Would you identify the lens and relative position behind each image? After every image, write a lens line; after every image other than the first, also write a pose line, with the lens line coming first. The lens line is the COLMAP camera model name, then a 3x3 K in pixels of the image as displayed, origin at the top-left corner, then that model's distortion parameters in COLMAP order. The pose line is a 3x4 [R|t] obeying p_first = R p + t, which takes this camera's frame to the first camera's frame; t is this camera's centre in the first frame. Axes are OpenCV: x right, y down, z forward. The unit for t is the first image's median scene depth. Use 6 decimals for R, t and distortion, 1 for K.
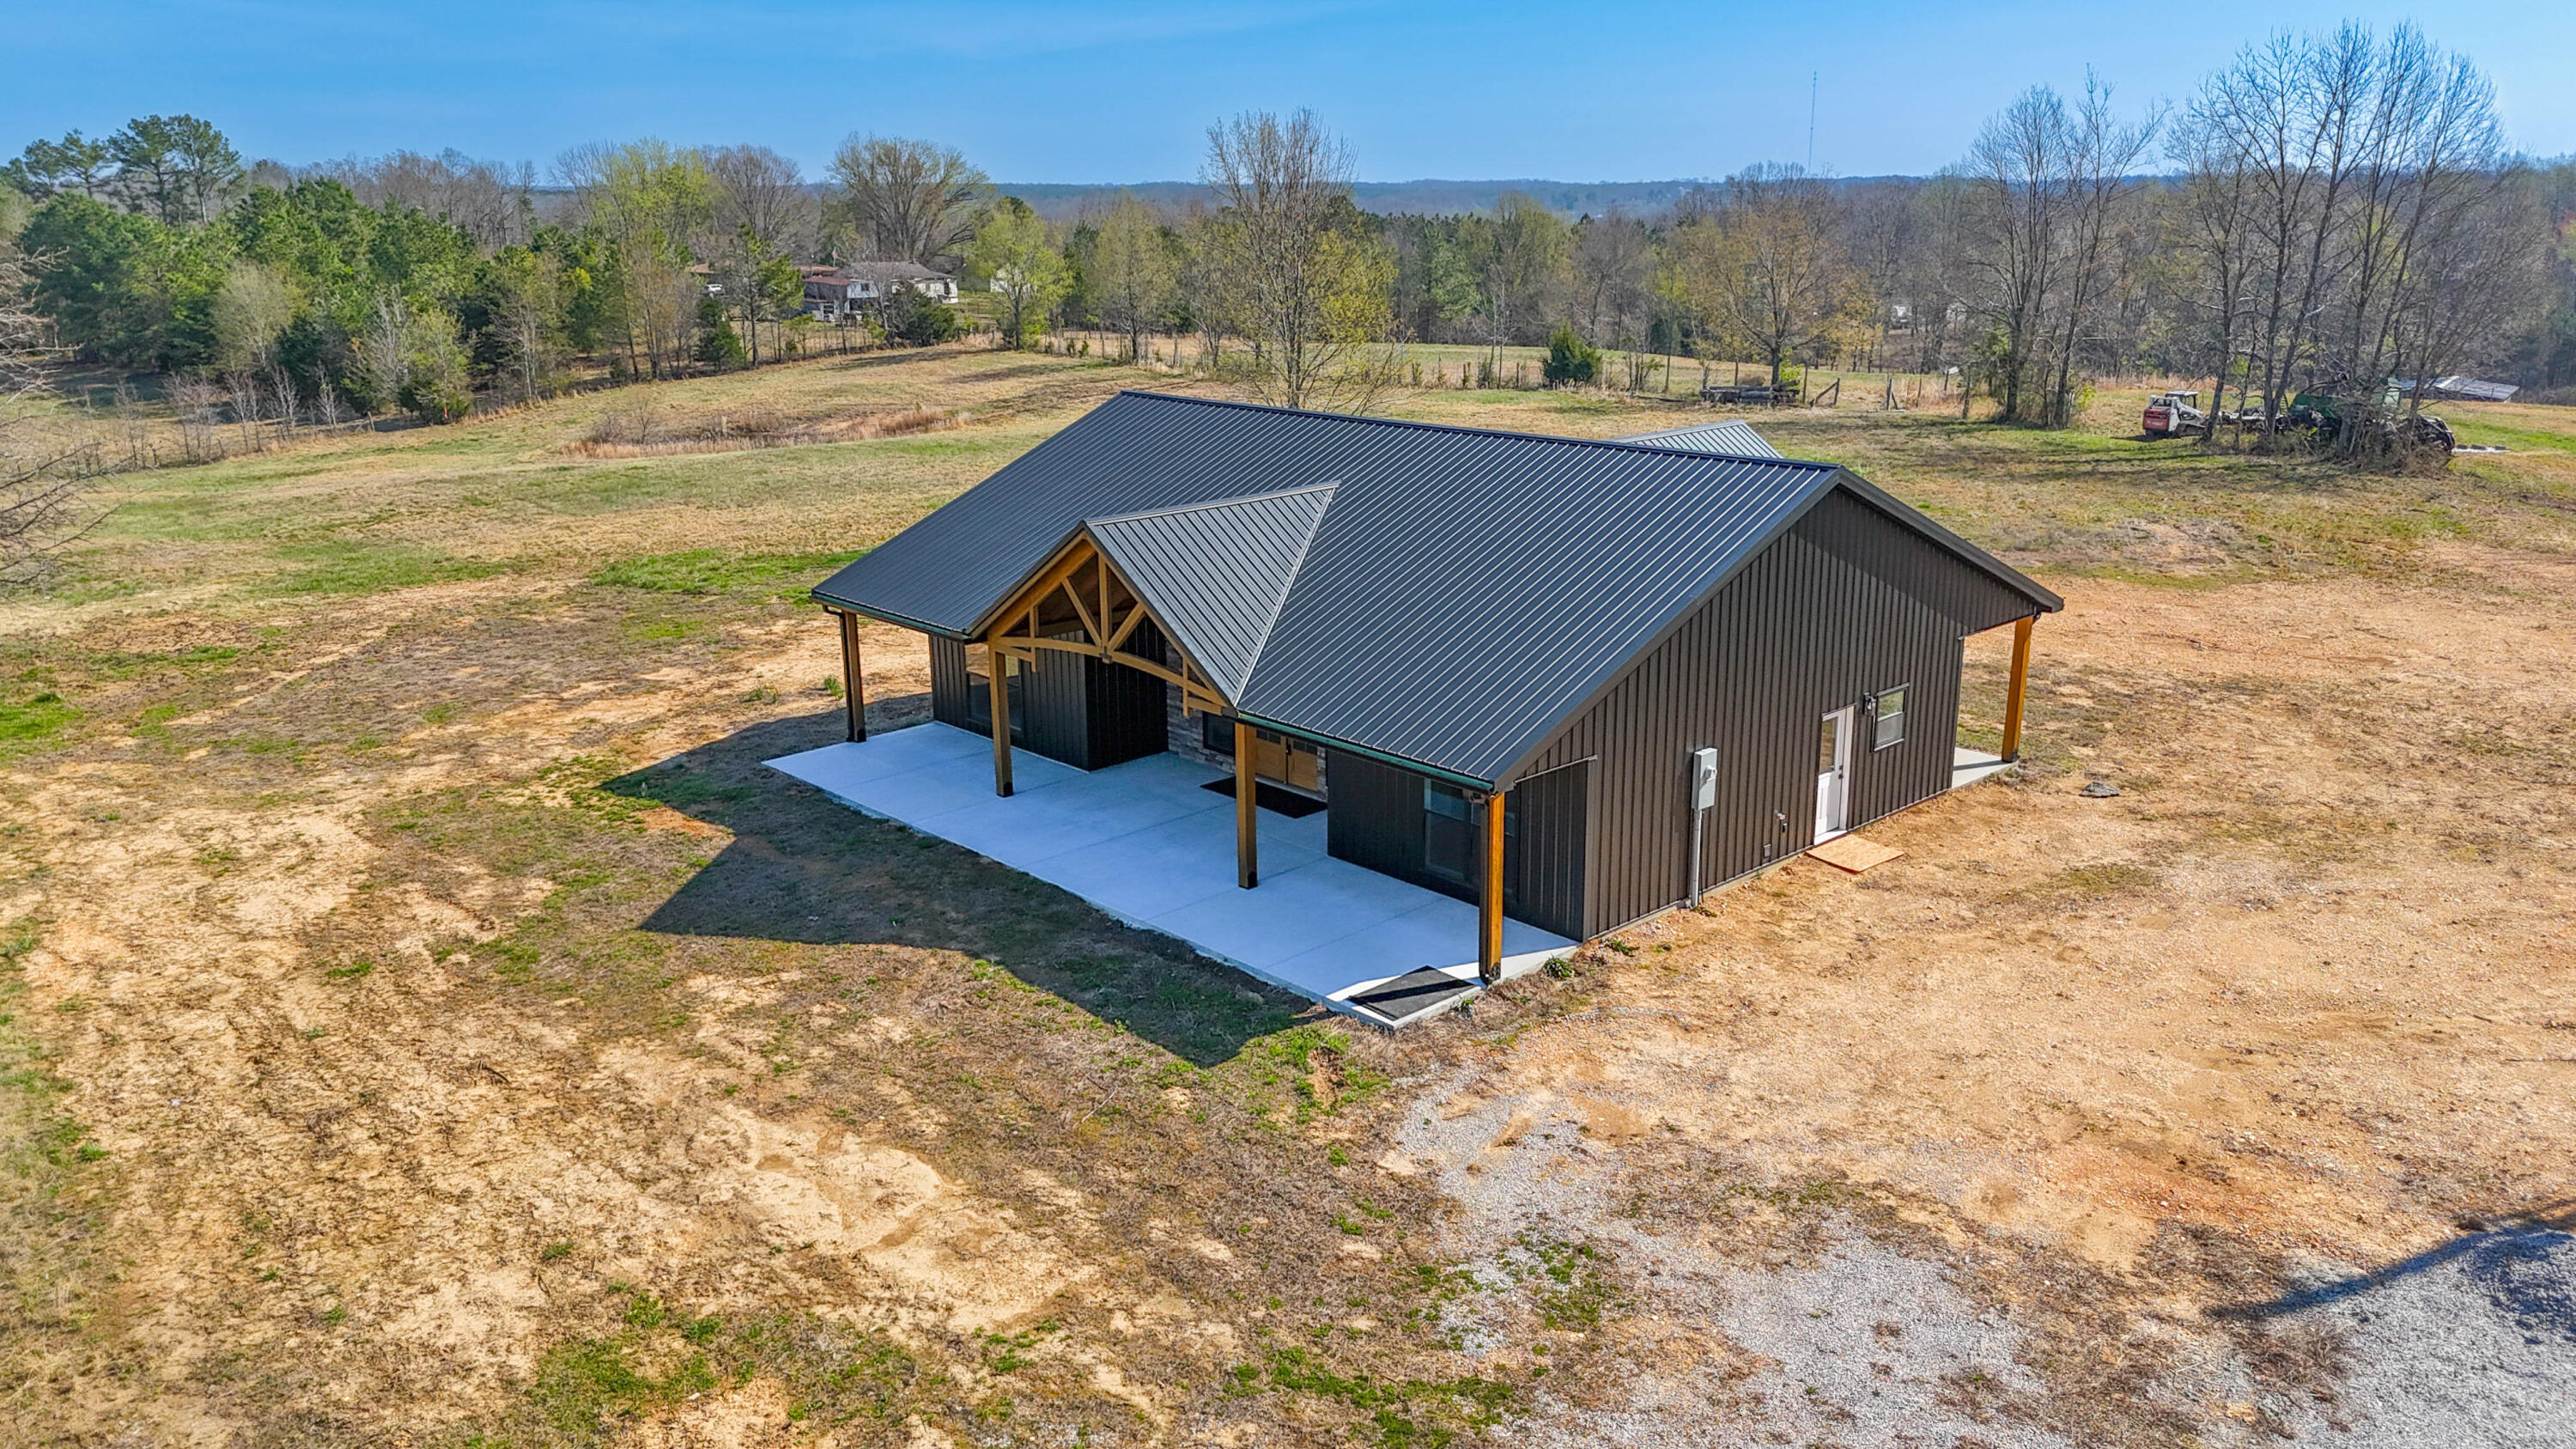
lens RADIAL K [[1894.9, 0, 1294.7], [0, 1894.9, 722.8], [0, 0, 1]] dist [0.037988, -0.025255]
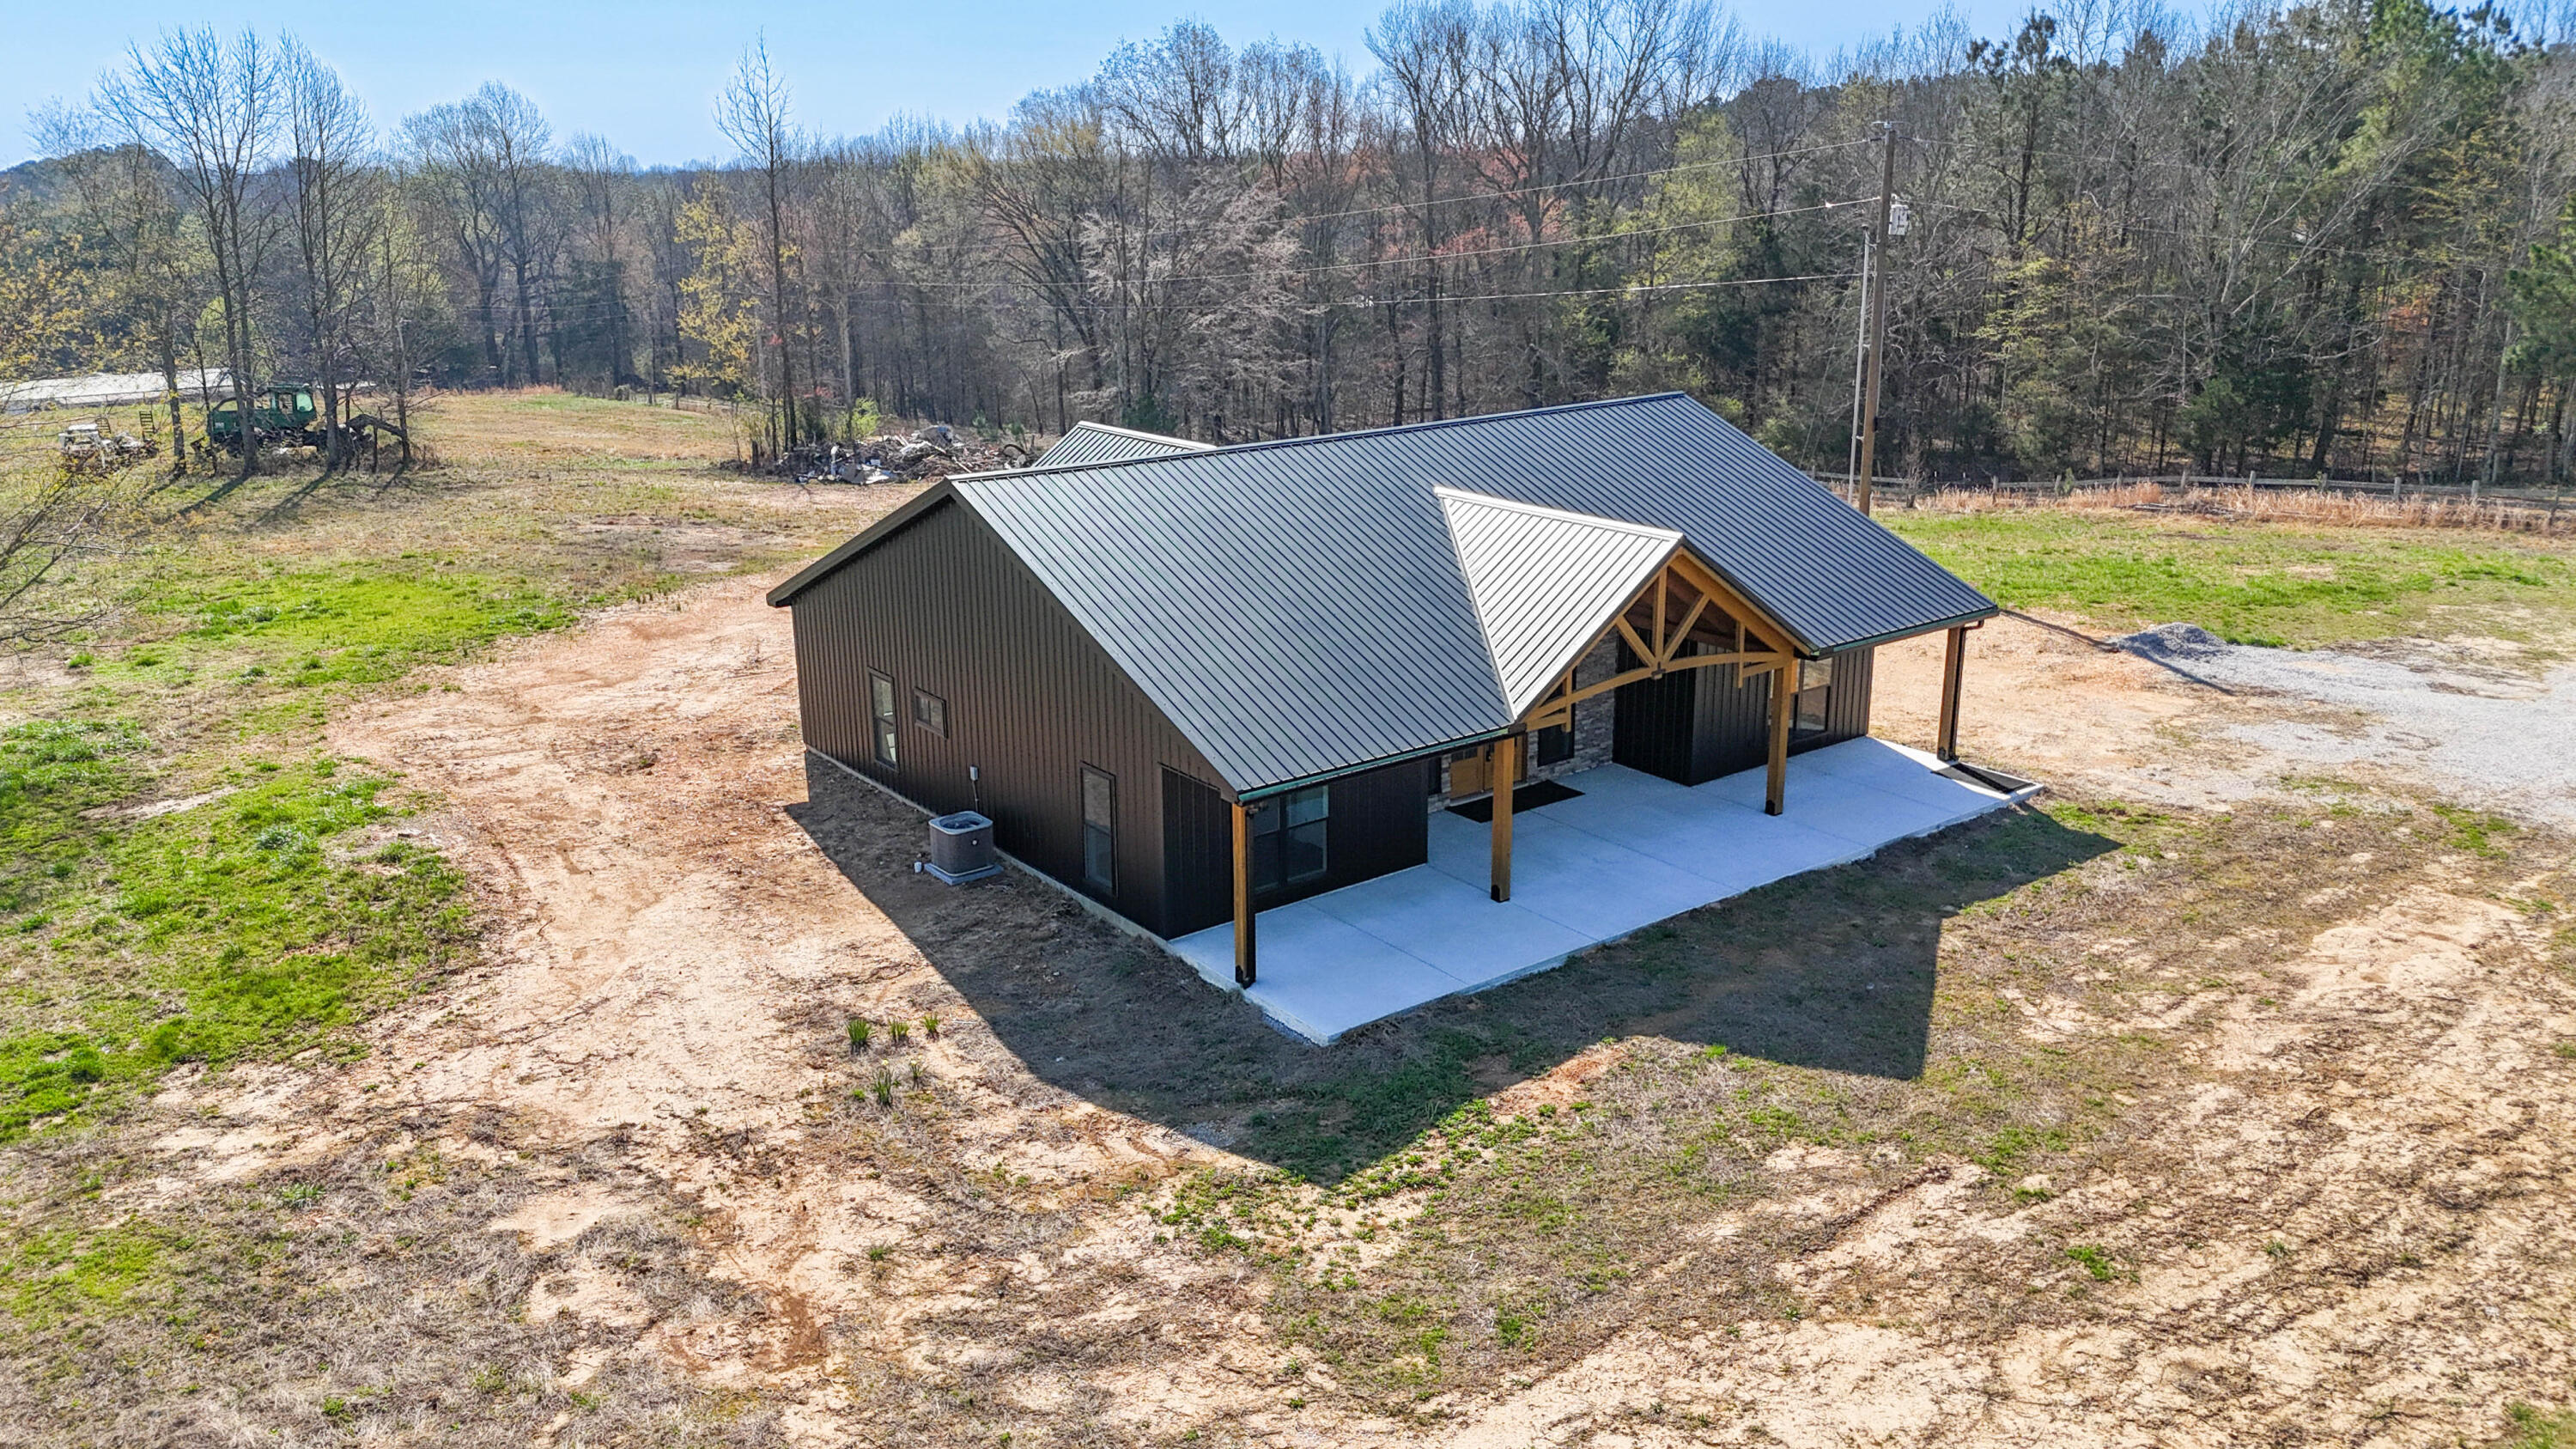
lens RADIAL K [[1894.9, 0, 1294.7], [0, 1894.9, 722.8], [0, 0, 1]] dist [0.037988, -0.025255]
pose [[0.104450, -0.275036, 0.955743, -1.162455], [0.278825, 0.930558, 0.237316, -0.323408], [-0.954645, 0.241697, 0.173884, 1.101696]]
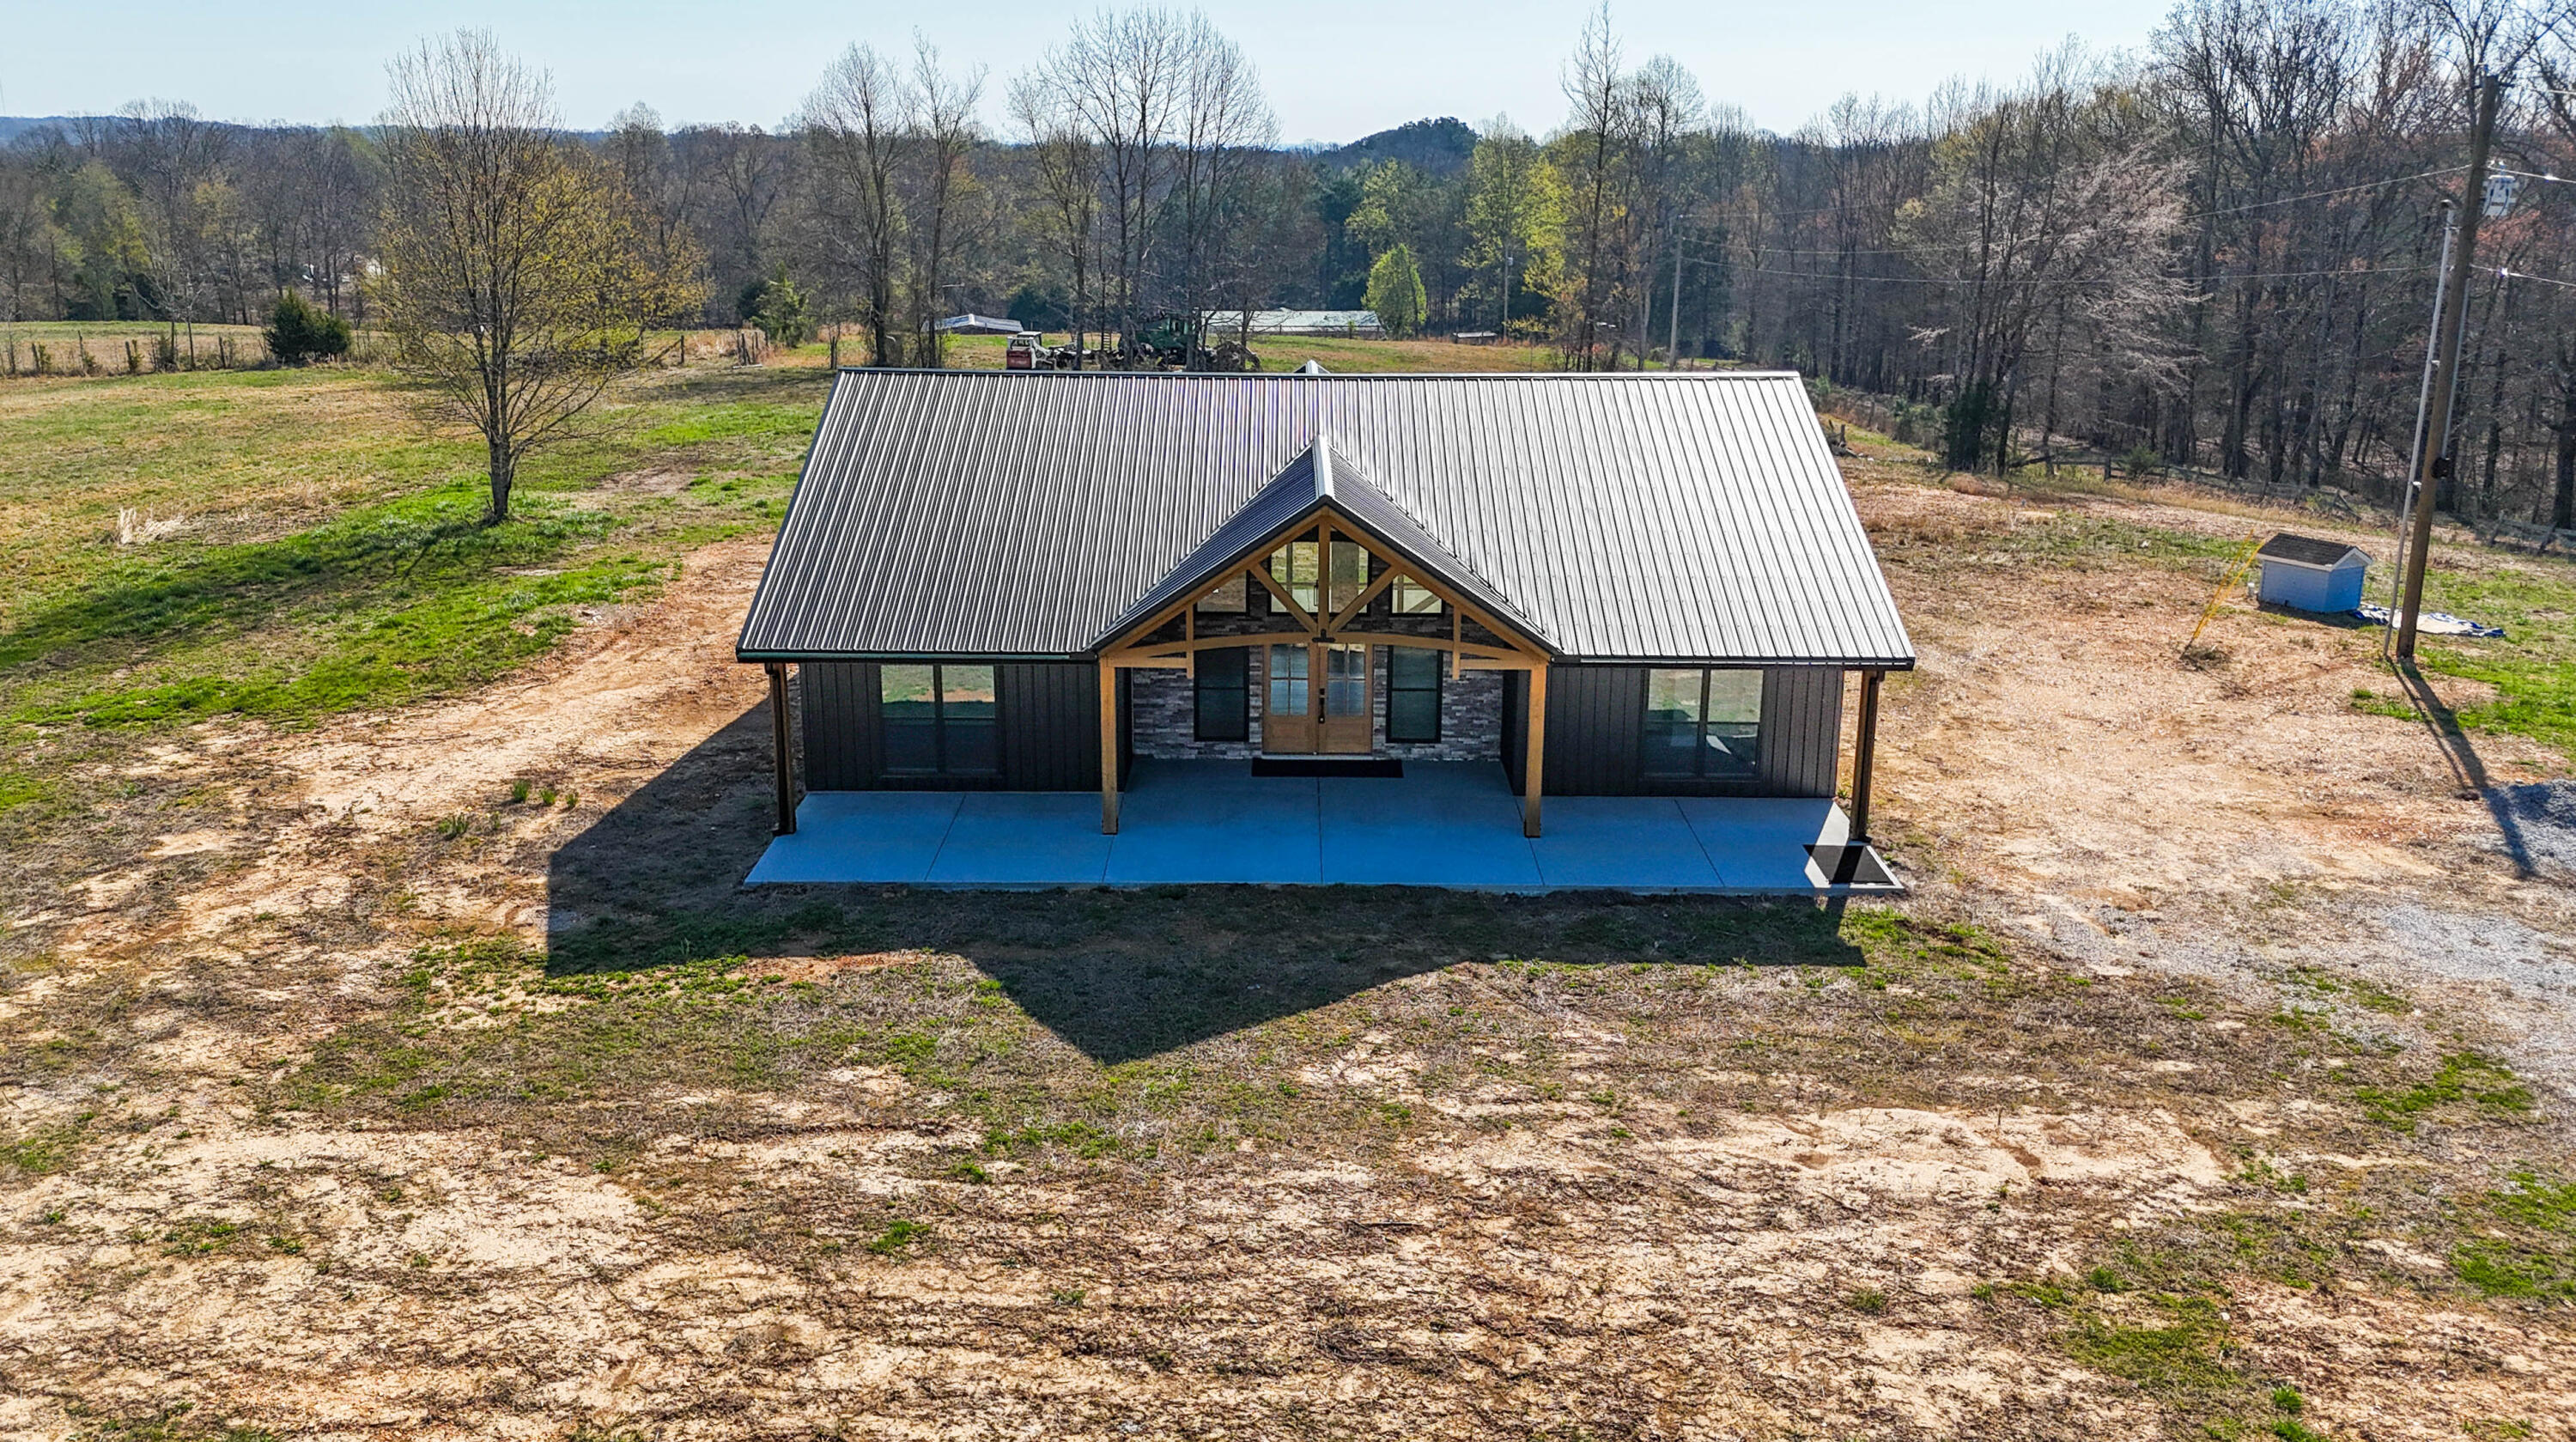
lens RADIAL K [[1956.8, 0, 1282.4], [0, 1956.8, 723.4], [0, 0, 1]] dist [0.083979, -0.101107]
pose [[0.685794, -0.194167, 0.701417, -0.855849], [0.184863, 0.978620, 0.090158, -0.091659], [-0.703926, 0.067836, 0.707026, 0.372451]]
